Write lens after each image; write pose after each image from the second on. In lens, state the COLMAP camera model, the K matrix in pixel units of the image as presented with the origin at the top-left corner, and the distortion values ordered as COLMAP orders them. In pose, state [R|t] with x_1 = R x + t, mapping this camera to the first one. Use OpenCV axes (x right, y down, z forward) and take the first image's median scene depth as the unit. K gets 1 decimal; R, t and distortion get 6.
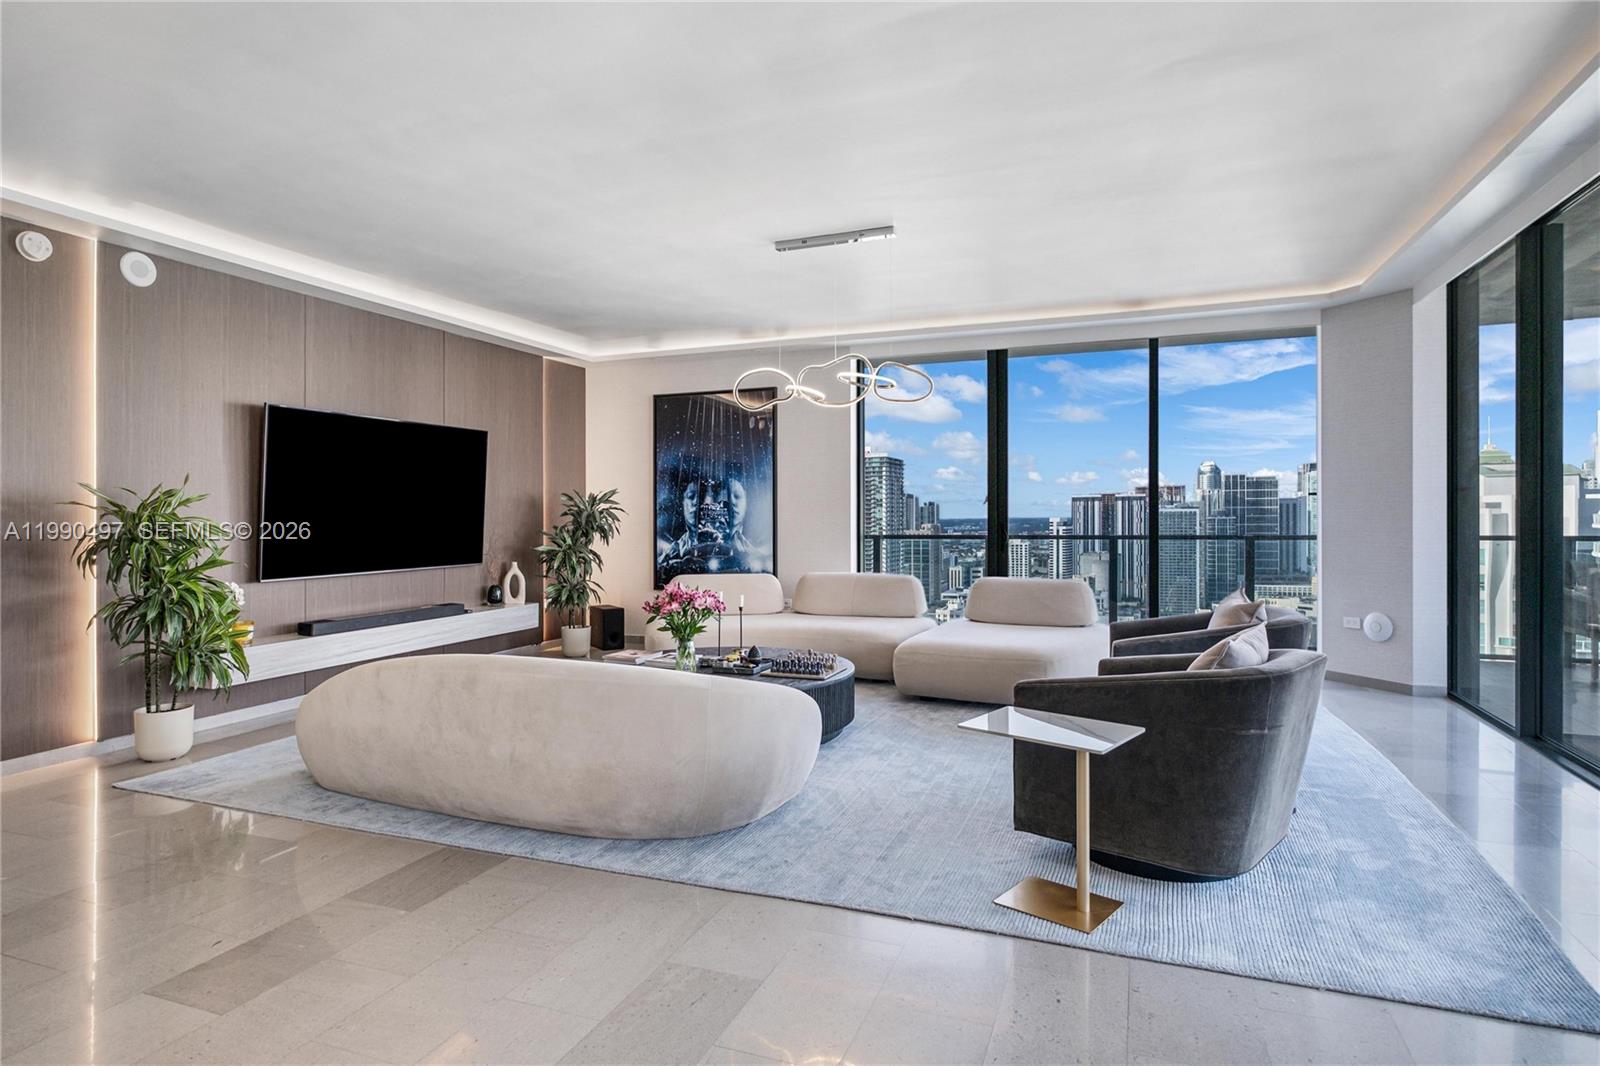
lens RADIAL K [[847.9, 0, 801.4], [0, 847.9, 513.1], [0, 0, 1]] dist [0.000825, 0.000102]
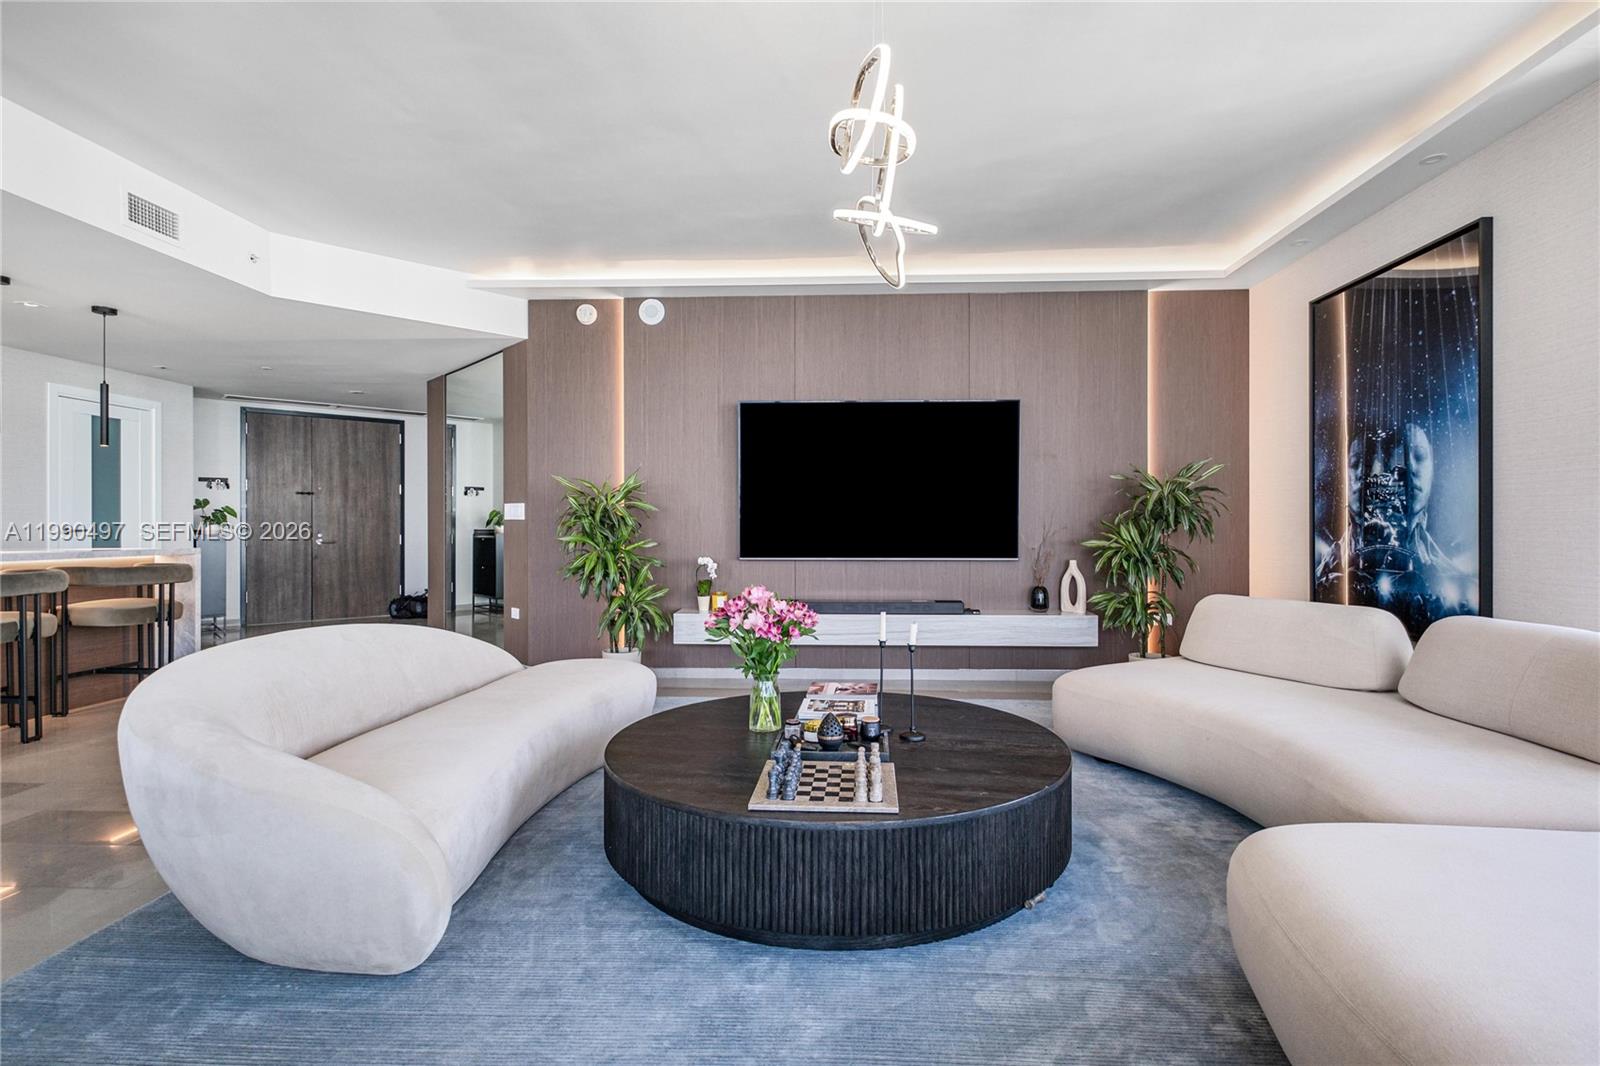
lens RADIAL K [[781.5, 0, 832.9], [0, 781.5, 523.7], [0, 0, 1]] dist [0.004846, -0.000718]
pose [[0.326326, 0.004292, -0.945247, 0.259261], [0.000507, 0.999989, 0.004716, 0.018581], [0.945257, -0.002018, 0.326321, 0.507032]]
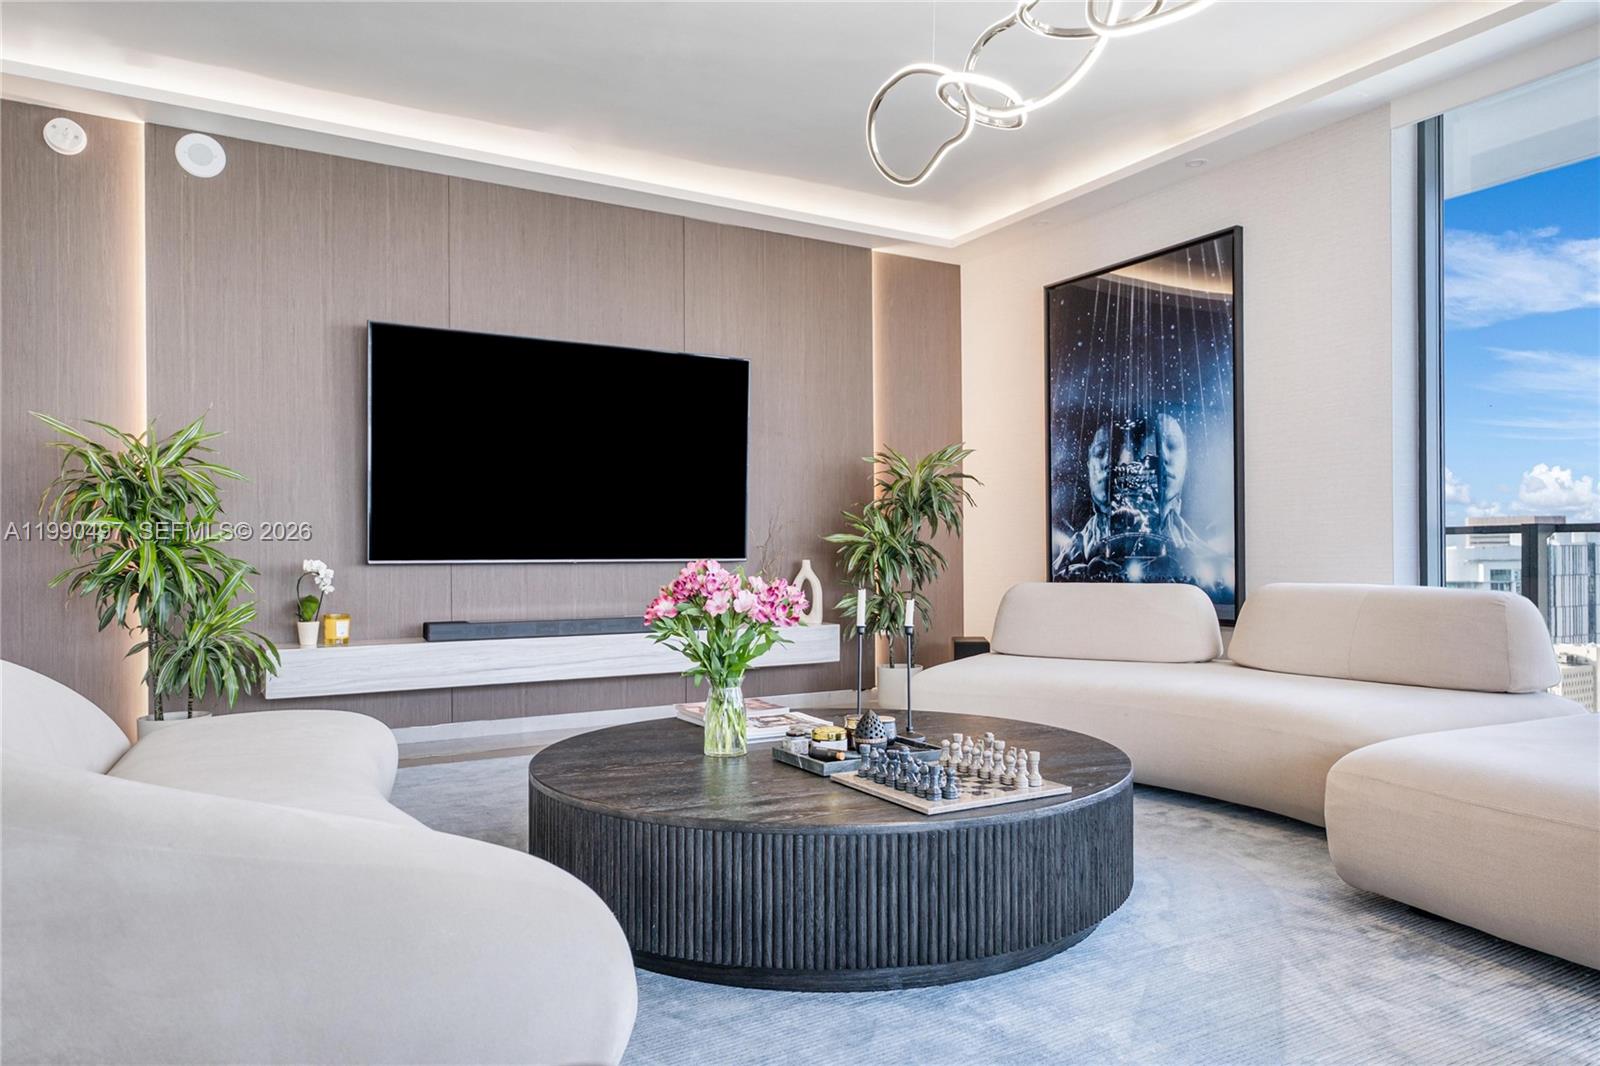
lens RADIAL K [[1039.5, 0, 825.9], [0, 1039.5, 541.1], [0, 0, 1]] dist [0.006568, 0.003417]
pose [[0.790446, -0.004357, -0.612516, 0.155034], [0.001665, 0.999986, -0.004965, 0.043788], [0.612529, 0.002905, 0.790442, 0.343635]]
